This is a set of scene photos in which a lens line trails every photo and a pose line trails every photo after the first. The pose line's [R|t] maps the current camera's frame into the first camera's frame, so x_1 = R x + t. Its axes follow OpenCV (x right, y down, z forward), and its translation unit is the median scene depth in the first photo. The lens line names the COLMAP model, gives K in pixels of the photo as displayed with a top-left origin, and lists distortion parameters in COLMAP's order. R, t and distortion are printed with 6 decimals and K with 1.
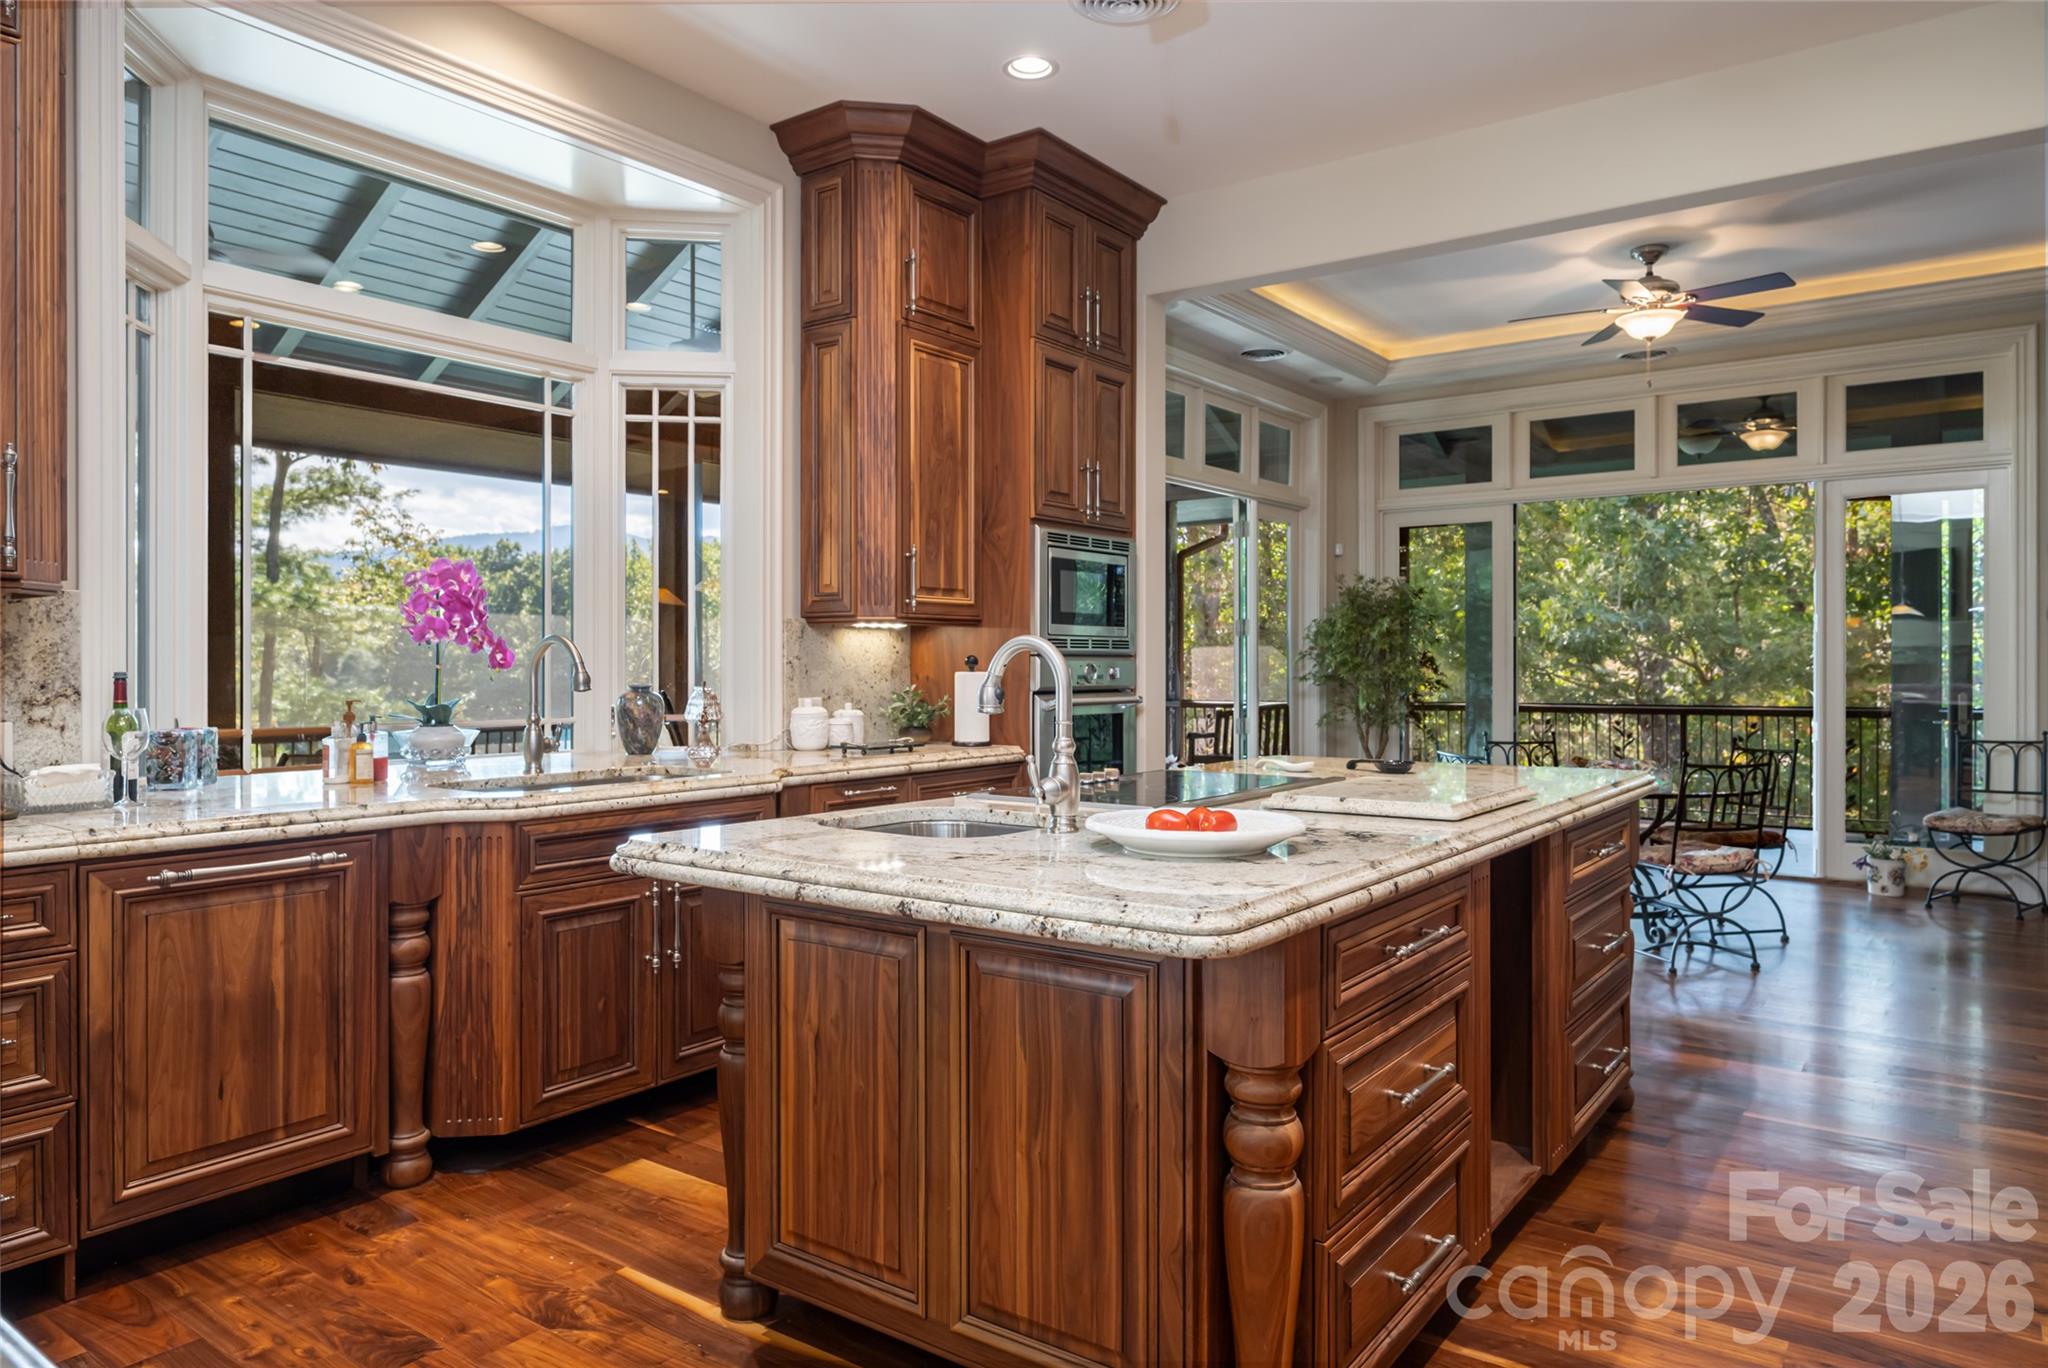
lens RADIAL K [[1295.3, 0, 1019.4], [0, 1295.3, 668.4], [0, 0, 1]] dist [-0.001257, 0.000013]
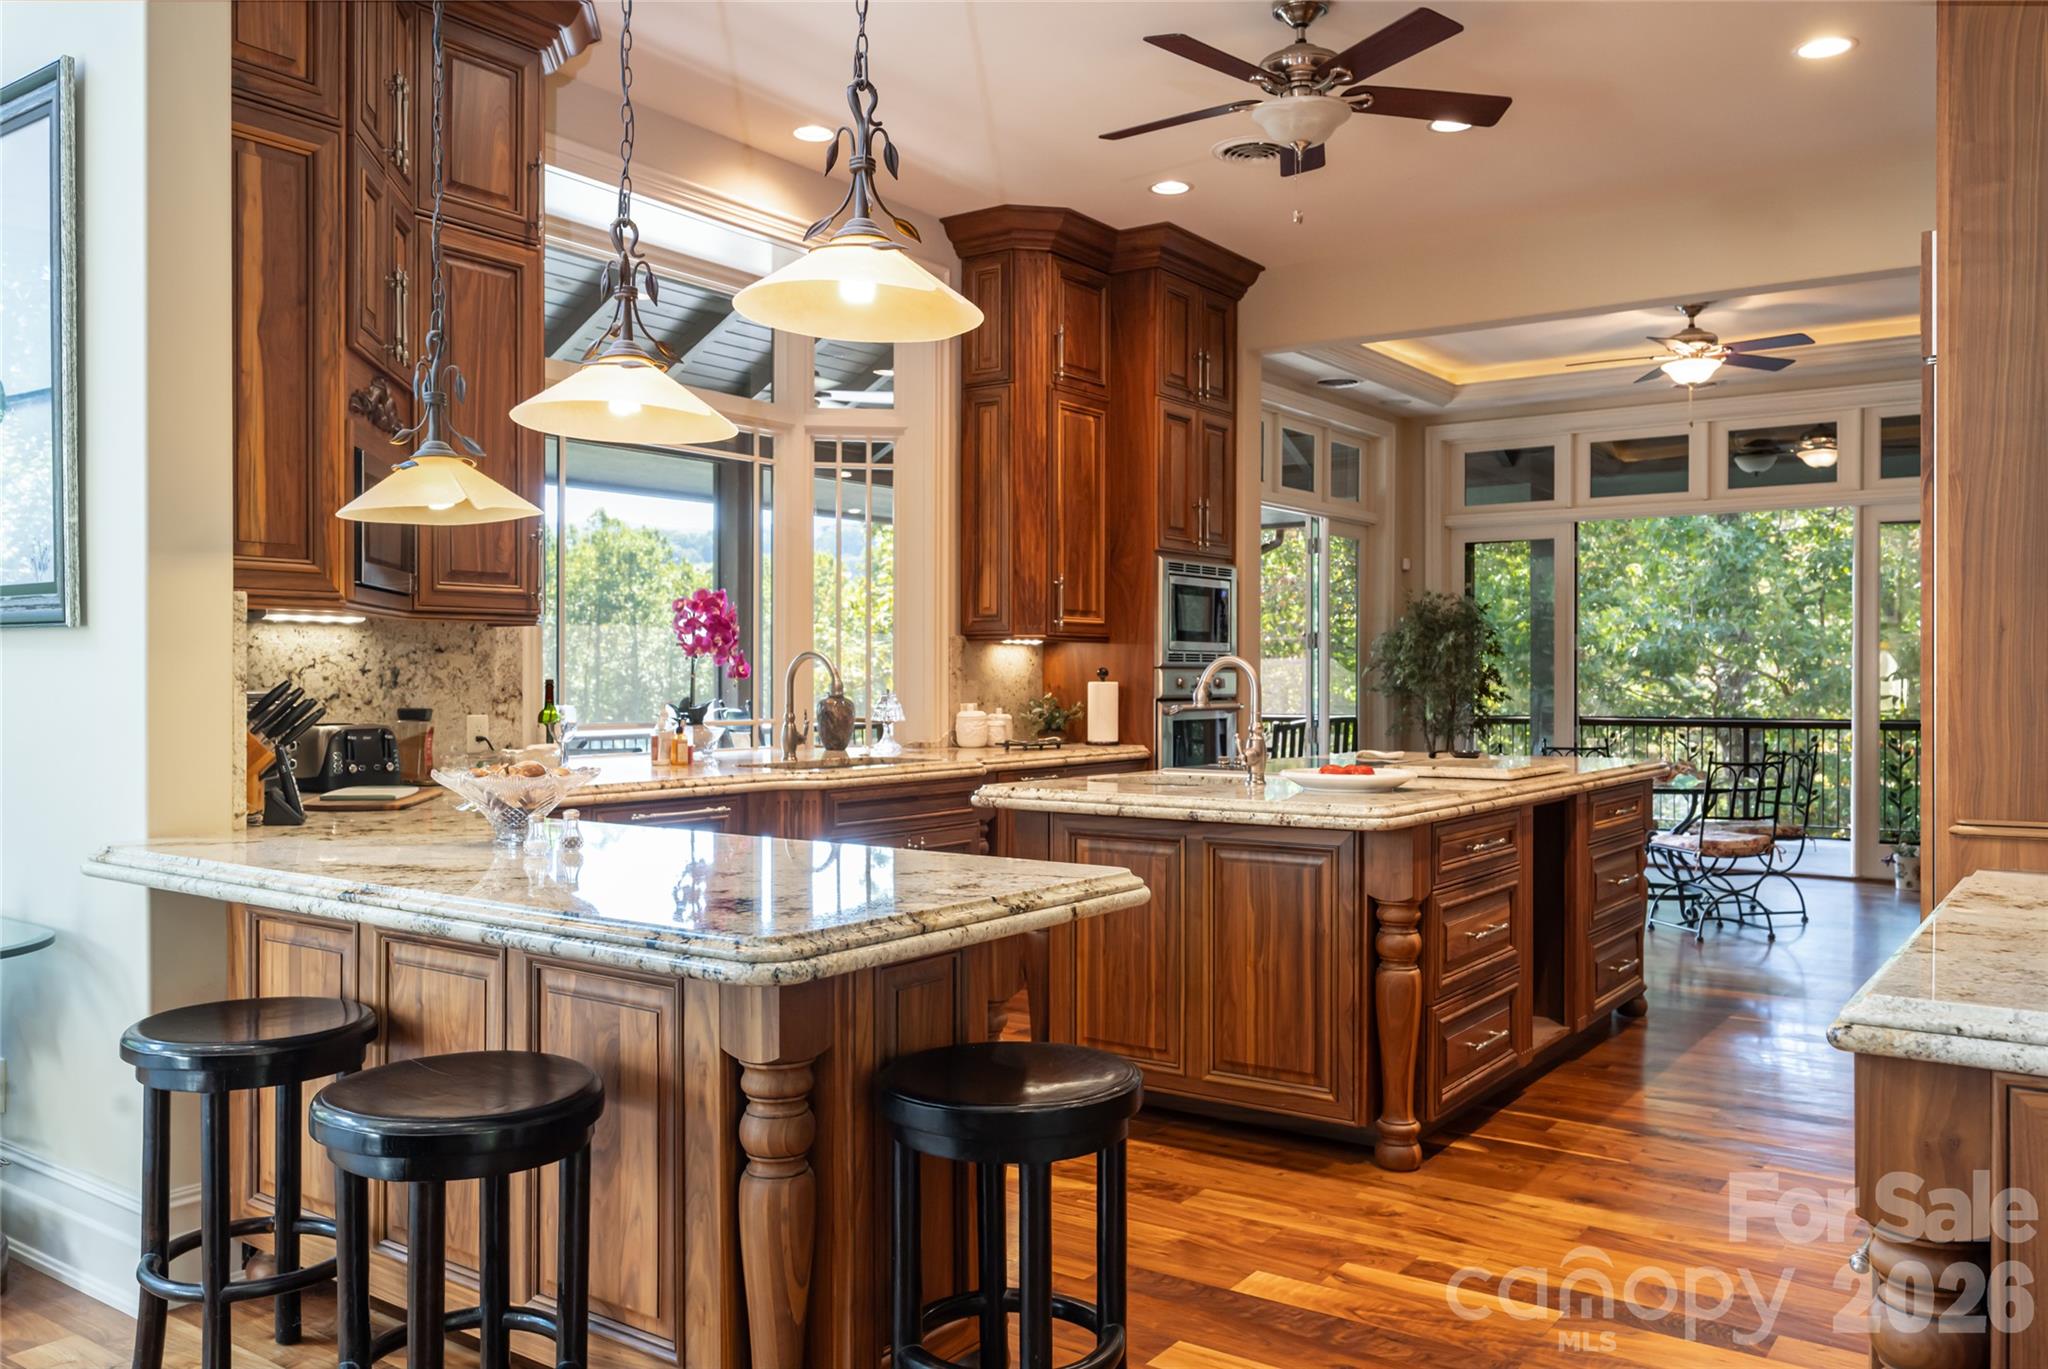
lens RADIAL K [[1574.7, 0, 1024.0], [0, 1574.7, 684.5], [0, 0, 1]] dist [-0.000901, -0.000866]
pose [[0.999860, 0.002140, 0.016603, -0.132611], [-0.002174, 0.999996, 0.002023, 0.002455], [-0.016599, -0.002059, 0.999860, -0.419613]]
